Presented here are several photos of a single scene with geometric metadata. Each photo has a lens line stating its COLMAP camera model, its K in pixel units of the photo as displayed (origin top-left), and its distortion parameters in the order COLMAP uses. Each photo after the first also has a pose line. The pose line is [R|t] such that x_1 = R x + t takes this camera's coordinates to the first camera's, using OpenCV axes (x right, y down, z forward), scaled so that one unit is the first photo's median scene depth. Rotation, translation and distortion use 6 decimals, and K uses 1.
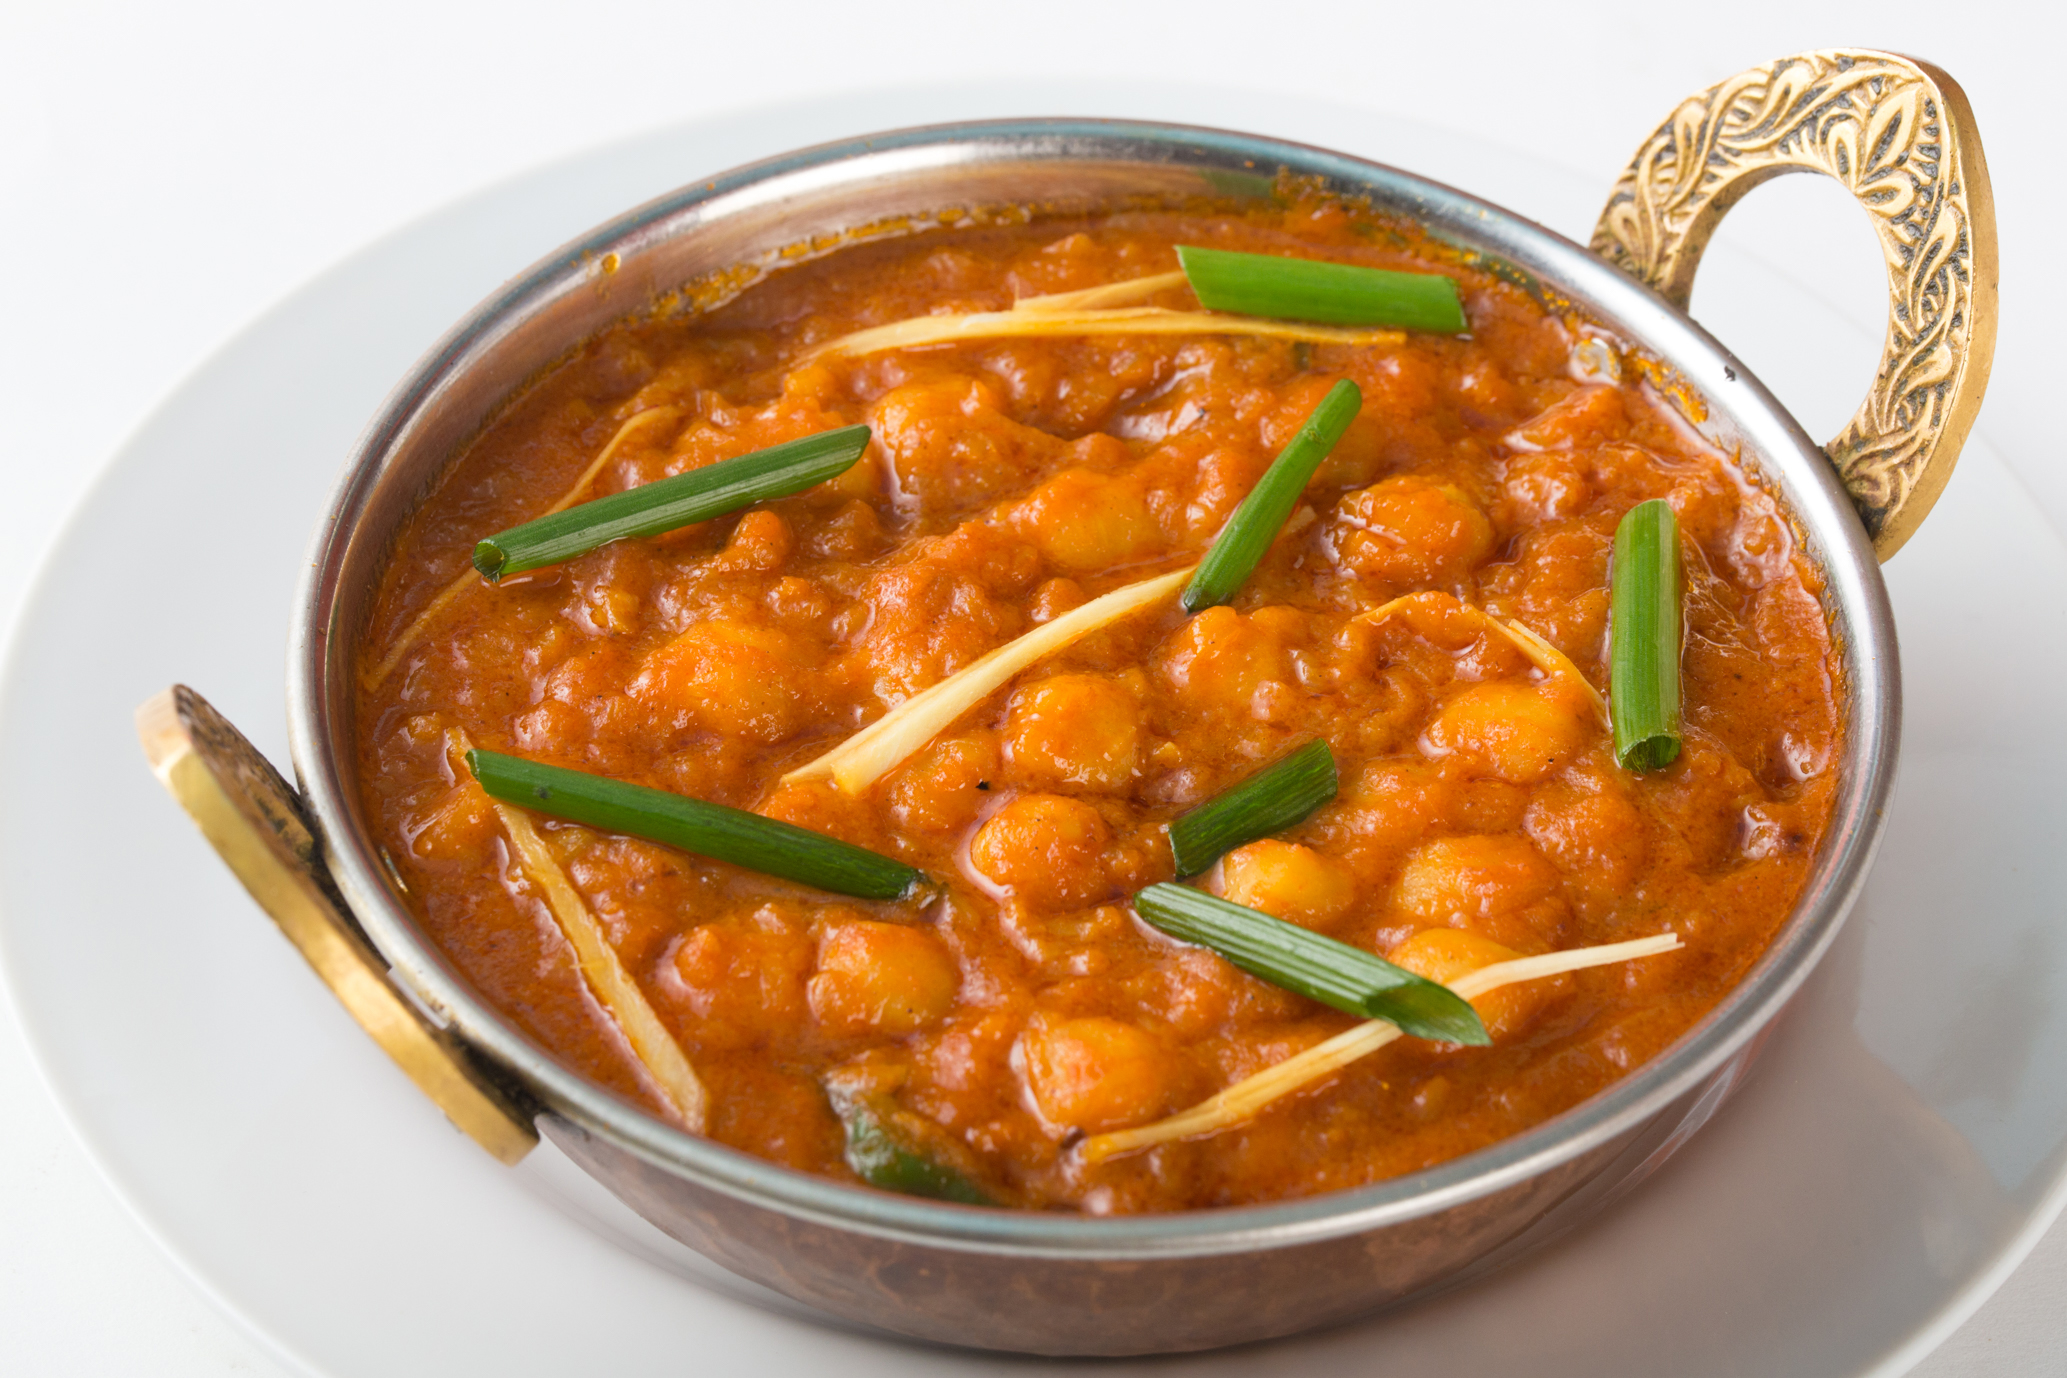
lens RADIAL K [[6586.8, 0, 1024.2], [0, 6586.8, 709.5], [0, 0, 1]] dist [0.149388, 0.000000]
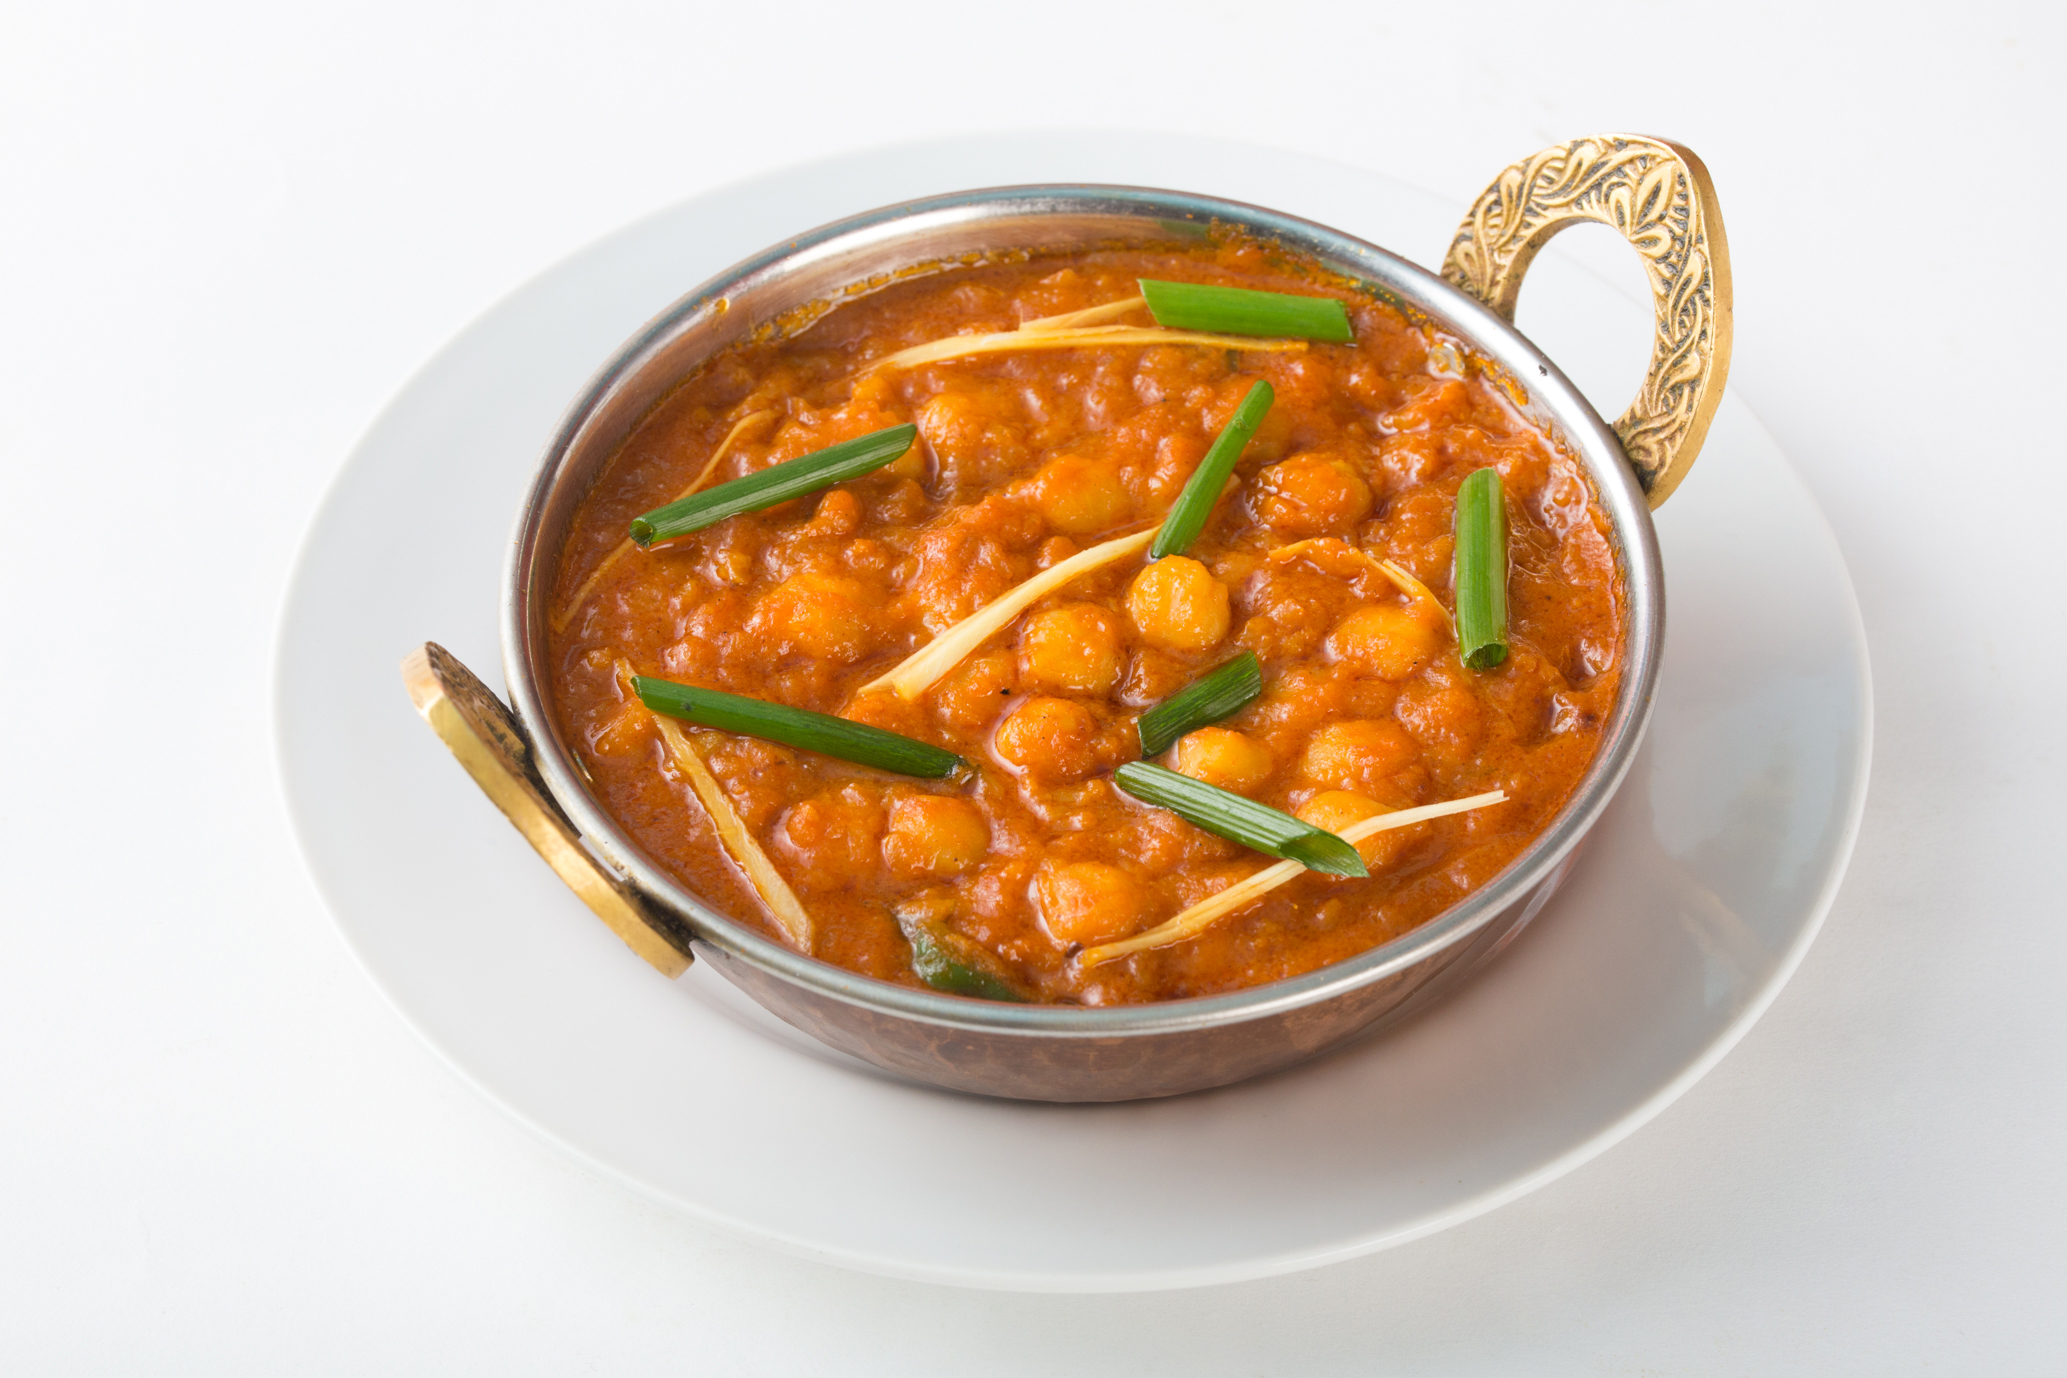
lens RADIAL K [[6586.8, 0, 1040.5], [0, 6586.8, 681.0], [0, 0, 1]] dist [0.149388, 0.000000]
pose [[0.999706, -0.023891, -0.004097, 0.007011], [0.024079, 0.998220, 0.054567, -0.065041], [0.002786, -0.054649, 0.998502, -0.376102]]
